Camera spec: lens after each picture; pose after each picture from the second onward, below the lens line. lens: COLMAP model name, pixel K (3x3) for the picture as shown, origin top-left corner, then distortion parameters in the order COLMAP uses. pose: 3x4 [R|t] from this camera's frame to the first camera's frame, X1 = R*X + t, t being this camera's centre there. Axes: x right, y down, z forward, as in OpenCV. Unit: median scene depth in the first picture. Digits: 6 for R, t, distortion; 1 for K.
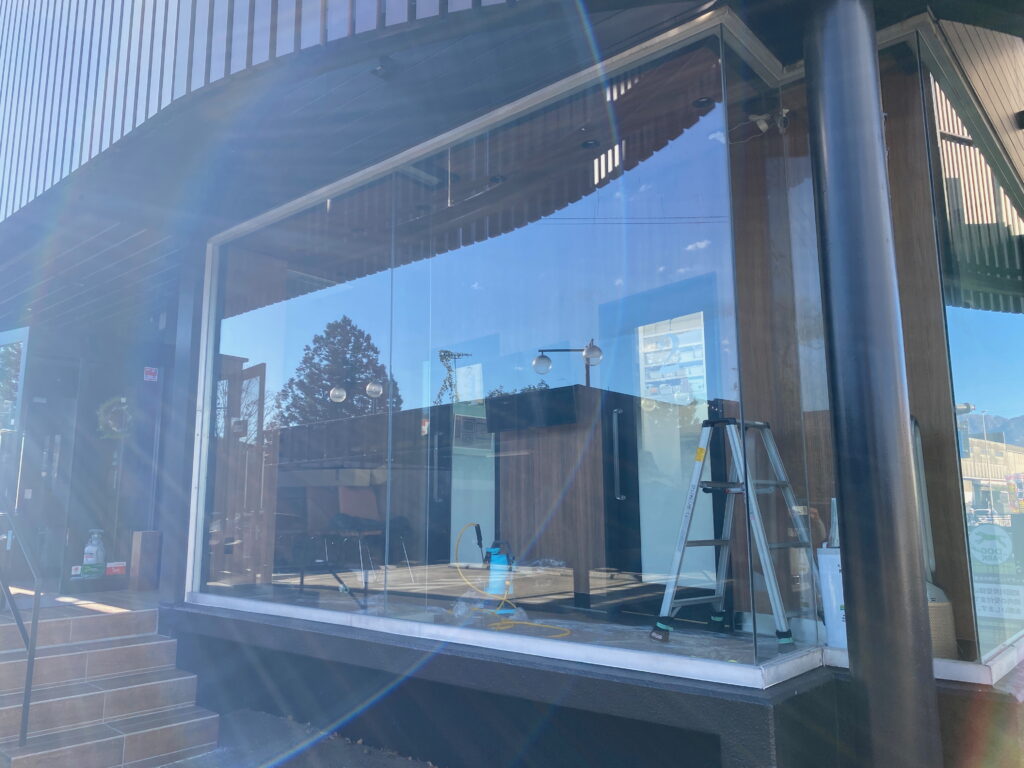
lens RADIAL K [[776.9, 0, 506.0], [0, 776.9, 381.8], [0, 0, 1]] dist [0.002992, 0.000356]
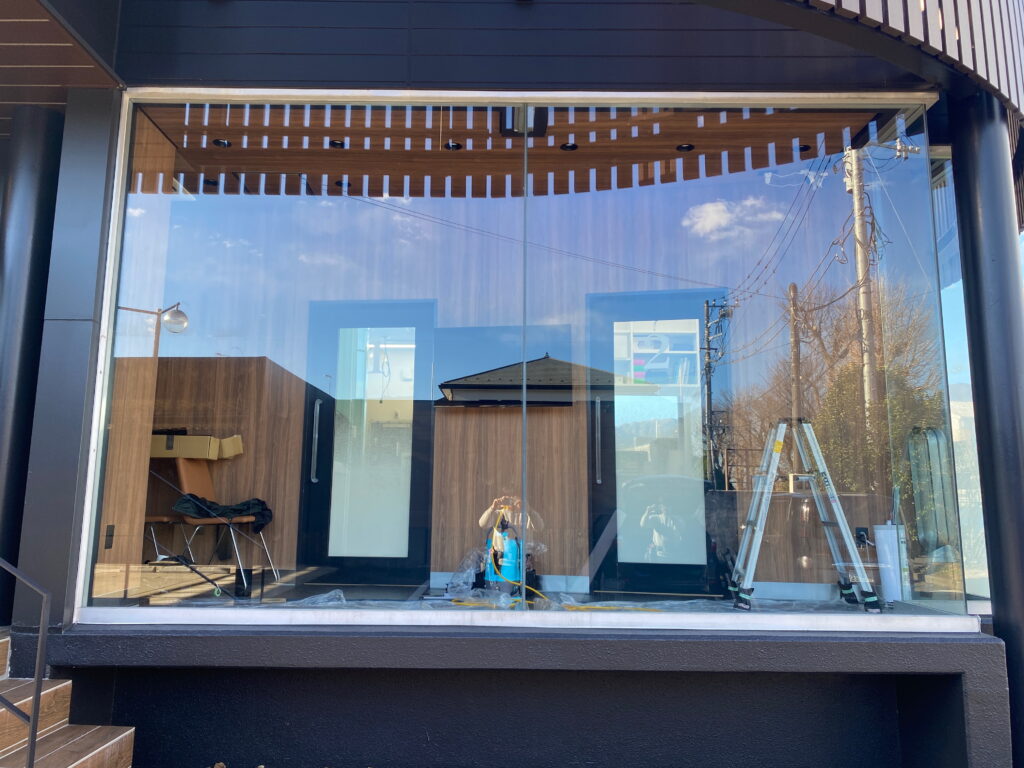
lens RADIAL K [[775.2, 0, 507.5], [0, 775.2, 374.5], [0, 0, 1]] dist [0.002963, 0.005513]
pose [[0.756238, 0.114175, 0.644258, -0.490720], [-0.118390, 0.992282, -0.036884, 0.044156], [-0.643496, -0.048380, 0.763919, 0.218351]]
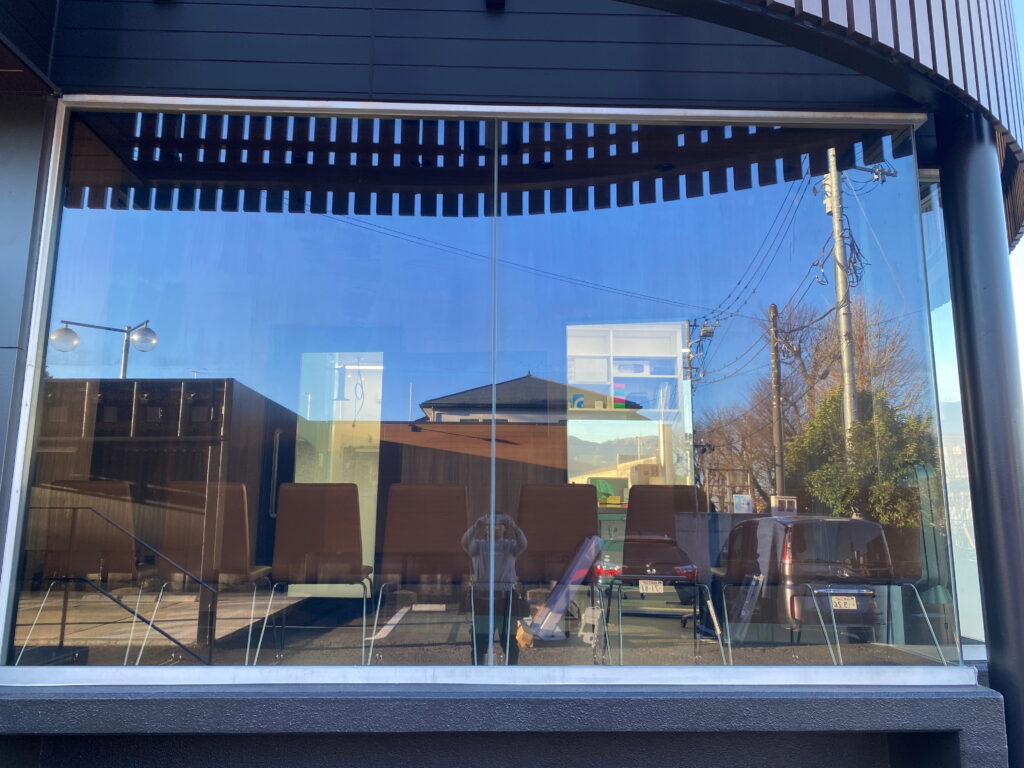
lens RADIAL K [[776.0, 0, 516.8], [0, 776.0, 376.7], [0, 0, 1]] dist [0.005084, -0.004512]
pose [[0.733625, 0.128942, 0.667210, -0.456899], [-0.119336, 0.991021, -0.060306, 0.030311], [-0.668995, -0.035380, 0.742425, 0.243373]]
